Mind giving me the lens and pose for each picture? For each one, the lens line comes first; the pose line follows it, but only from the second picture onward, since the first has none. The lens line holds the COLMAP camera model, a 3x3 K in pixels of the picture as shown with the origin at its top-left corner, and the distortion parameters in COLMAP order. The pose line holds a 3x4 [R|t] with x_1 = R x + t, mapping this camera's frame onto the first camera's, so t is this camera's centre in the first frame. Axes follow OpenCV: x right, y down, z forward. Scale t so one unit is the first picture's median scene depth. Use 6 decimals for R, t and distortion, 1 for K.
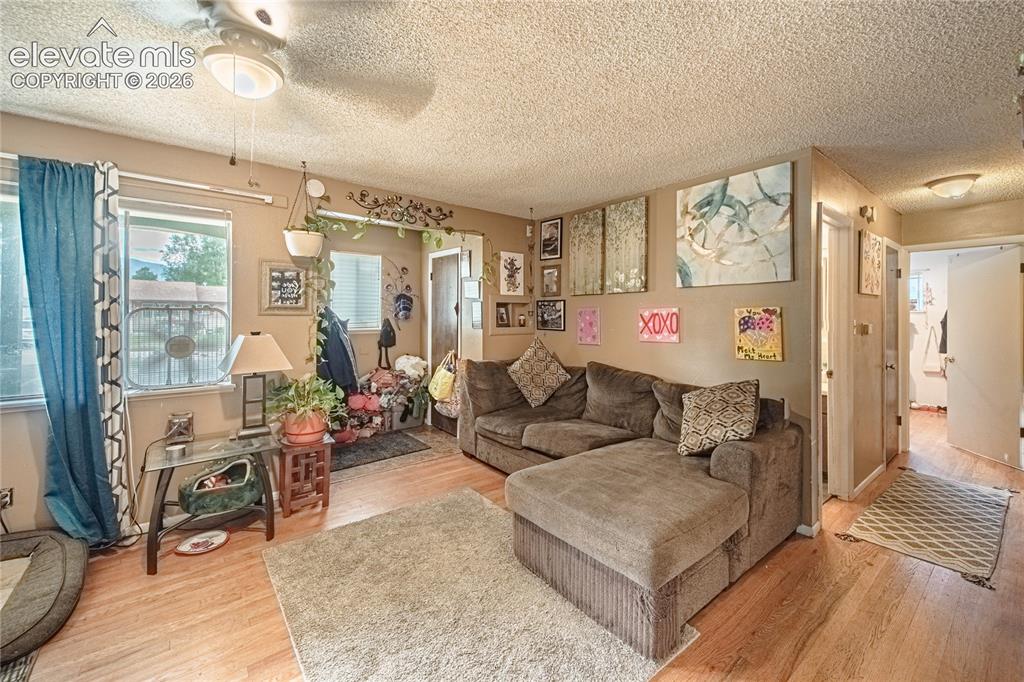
lens RADIAL K [[404.5, 0, 525.2], [0, 404.5, 311.8], [0, 0, 1]] dist [0.001948, -0.005409]
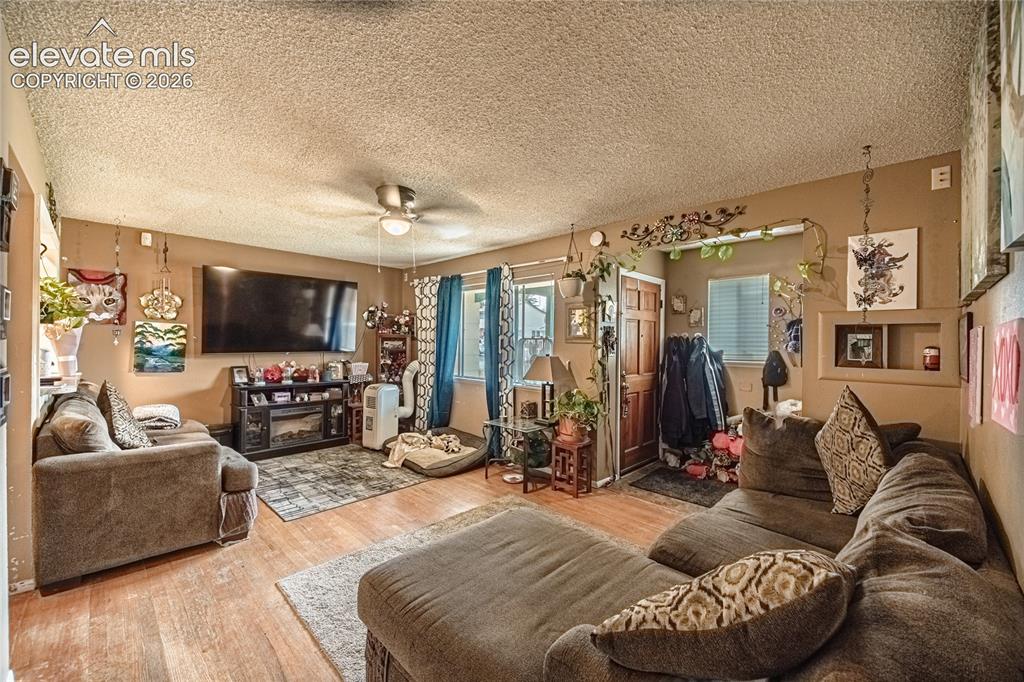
lens RADIAL K [[404.5, 0, 507.7], [0, 404.5, 343.6], [0, 0, 1]] dist [0.001948, -0.005409]
pose [[0.076817, 0.000247, -0.997045, 0.514731], [-0.008535, 0.999963, -0.000410, 0.009219], [0.997009, 0.008541, 0.076816, 0.495813]]
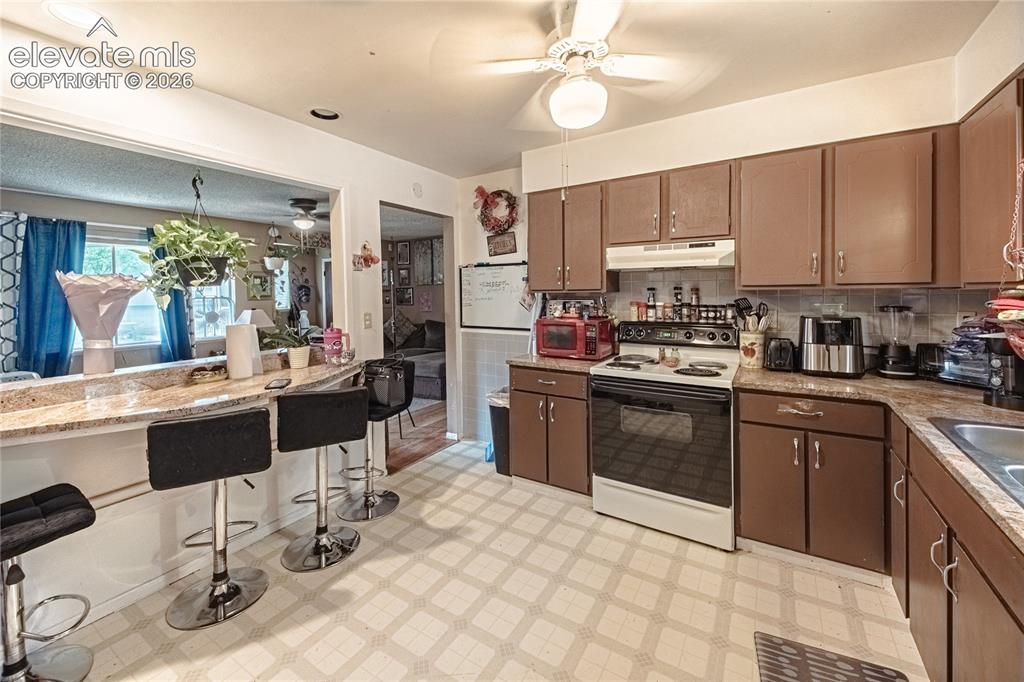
lens RADIAL K [[404.5, 0, 502.5], [0, 404.5, 306.2], [0, 0, 1]] dist [0.001948, -0.005409]
pose [[0.955087, -0.034004, 0.294367, -0.054090], [0.024156, 0.999022, 0.037025, -0.005013], [-0.295339, -0.028251, 0.954975, -0.858491]]
